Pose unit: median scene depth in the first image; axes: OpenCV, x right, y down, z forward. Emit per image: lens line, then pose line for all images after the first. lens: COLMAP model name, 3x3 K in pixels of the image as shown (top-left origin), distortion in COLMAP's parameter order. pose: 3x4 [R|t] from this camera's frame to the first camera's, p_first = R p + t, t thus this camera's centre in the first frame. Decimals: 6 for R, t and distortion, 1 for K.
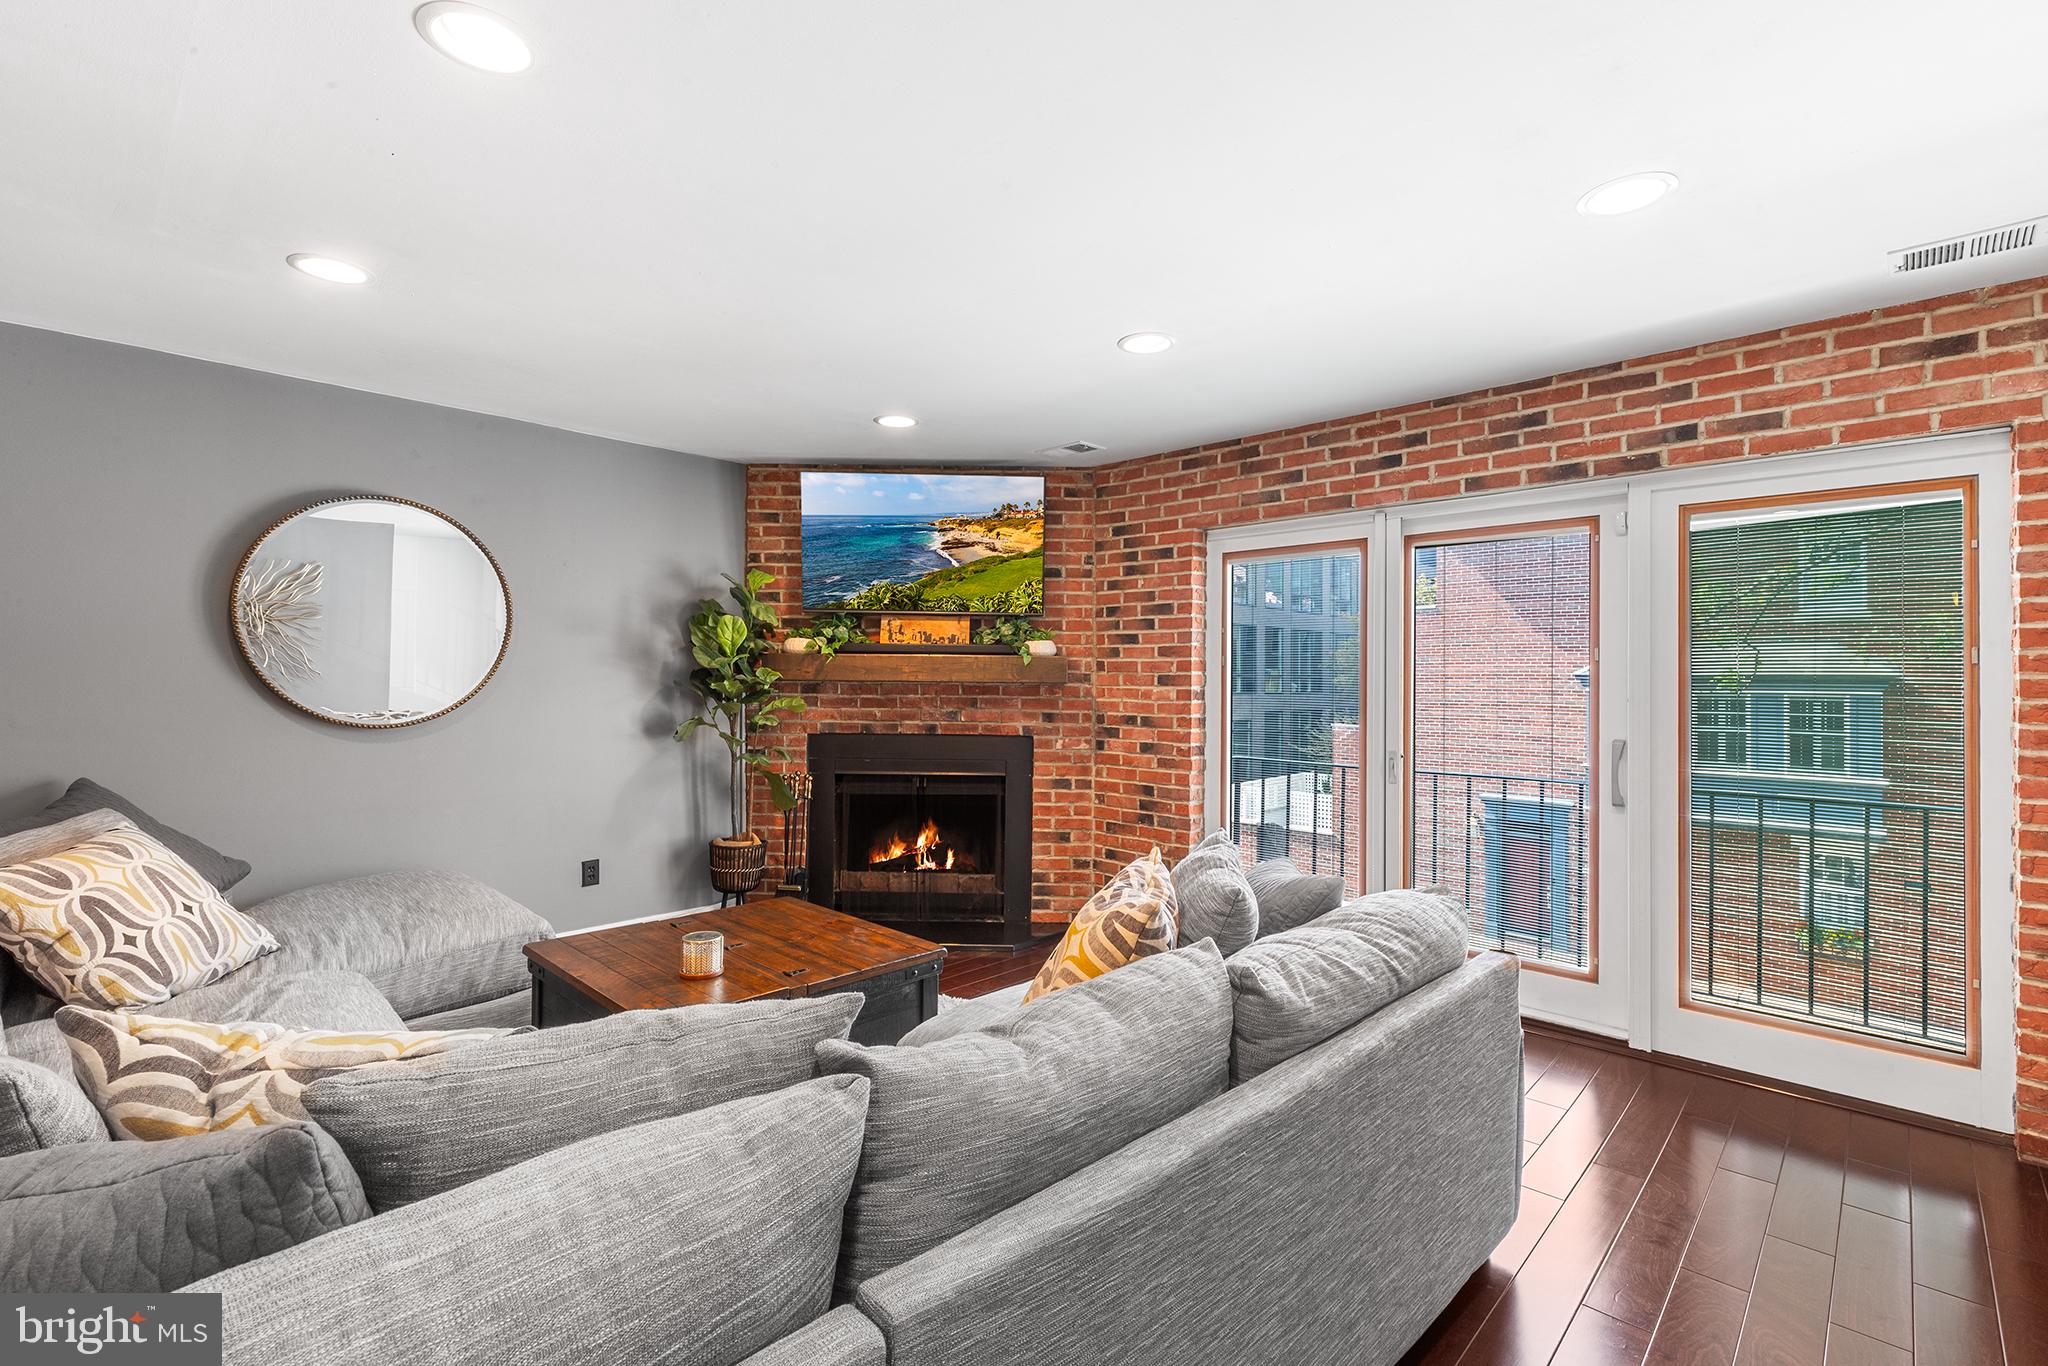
lens RADIAL K [[932.3, 0, 1021.7], [0, 932.3, 675.1], [0, 0, 1]] dist [0.007184, -0.002528]
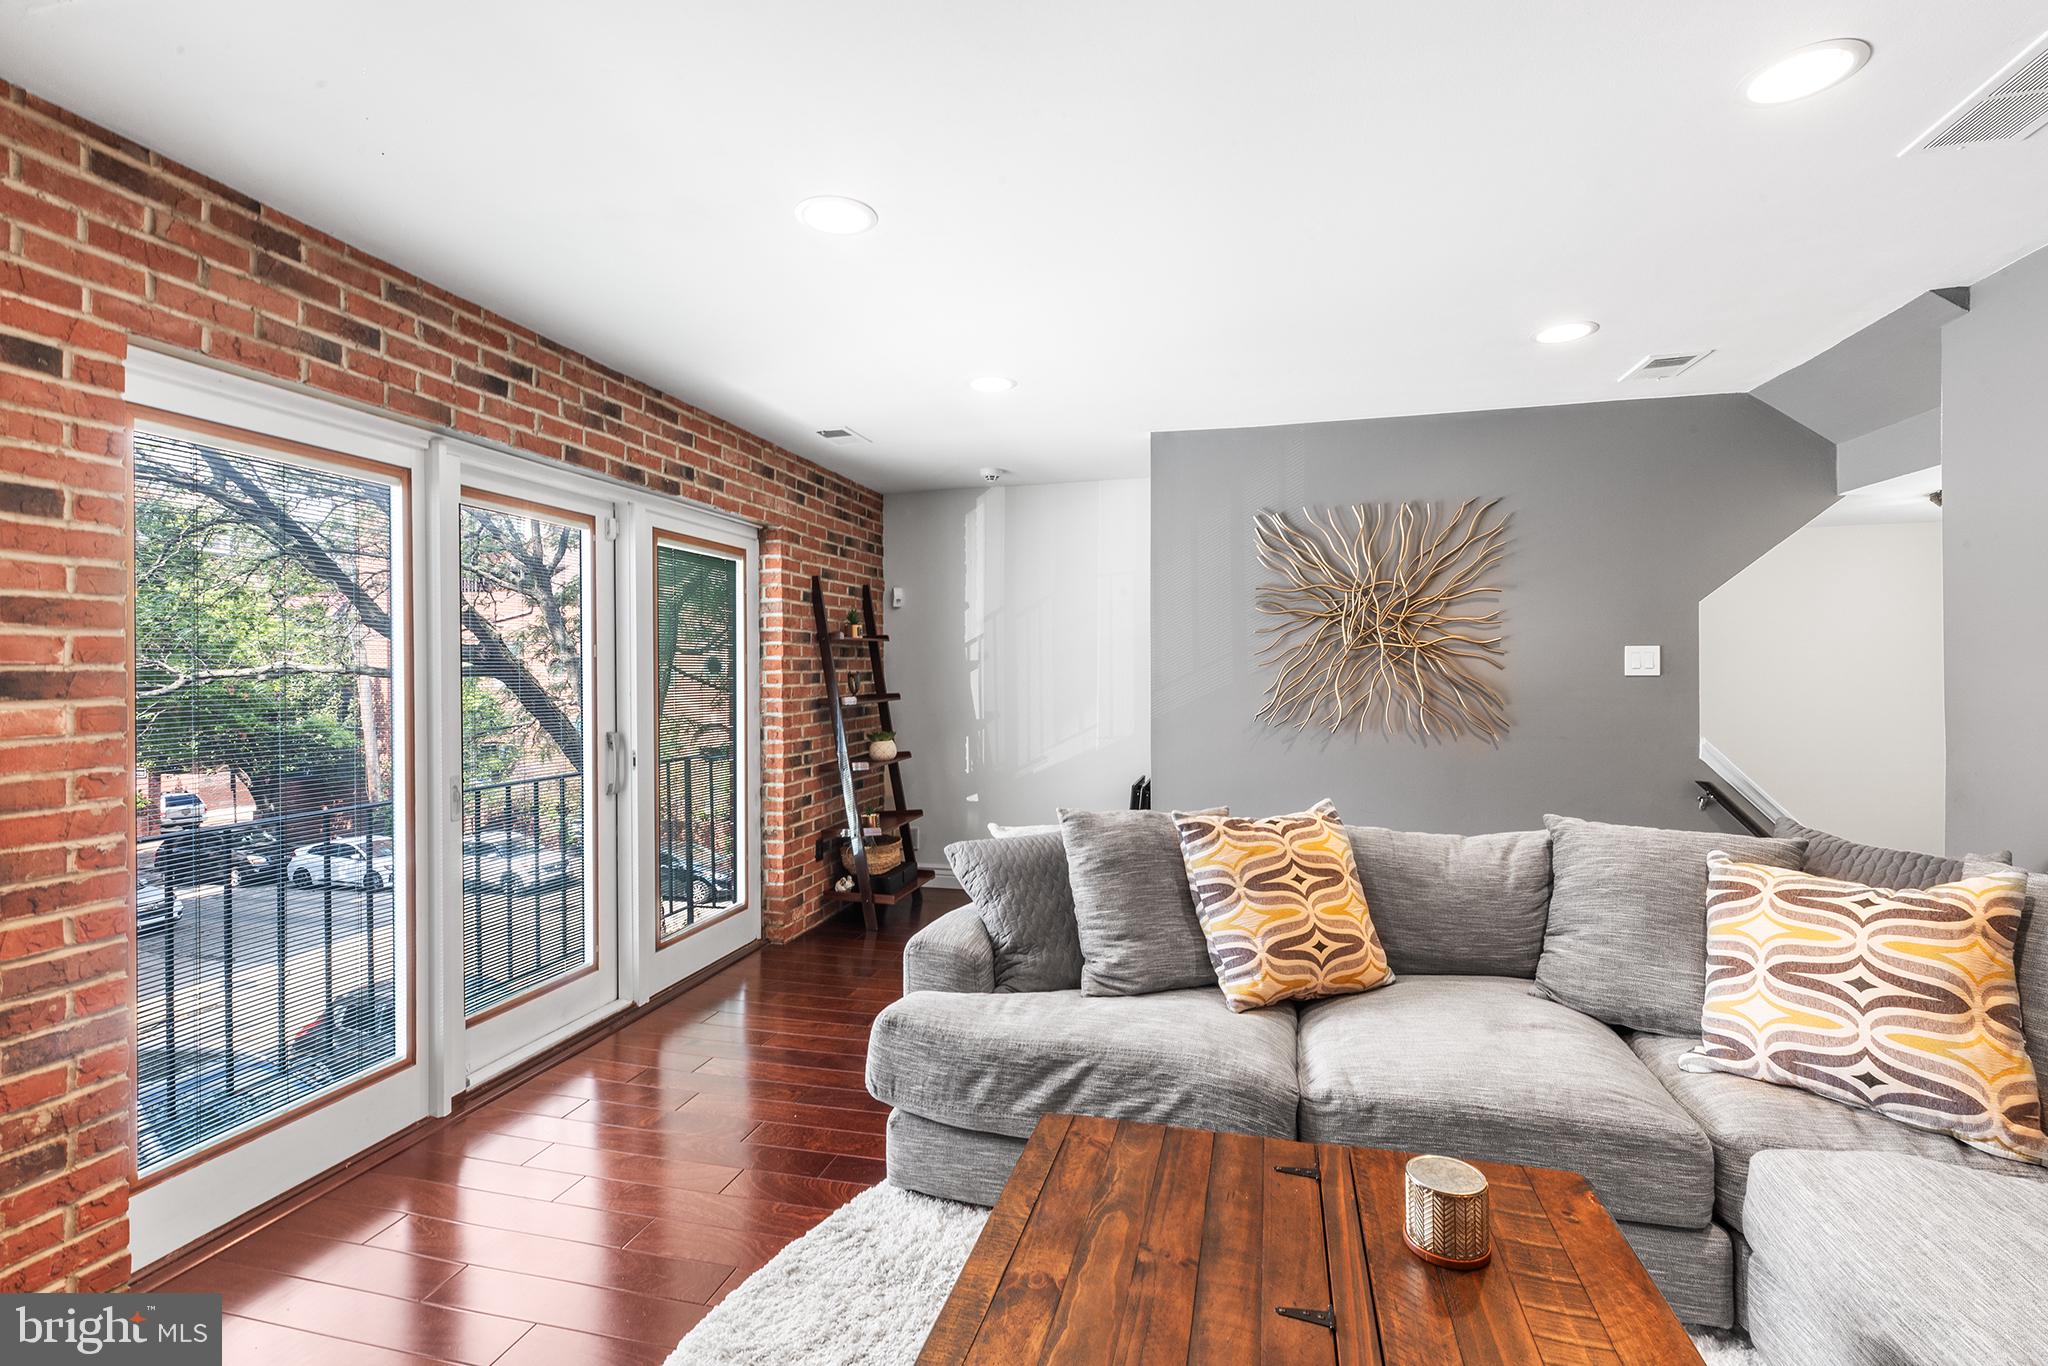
lens RADIAL K [[932.3, 0, 1021.1], [0, 932.3, 679.5], [0, 0, 1]] dist [0.007184, -0.002528]
pose [[-0.505279, -0.006425, 0.862932, -0.475513], [0.003202, 0.999951, 0.009320, 0.000956], [-0.862950, 0.007473, -0.505234, 1.040956]]
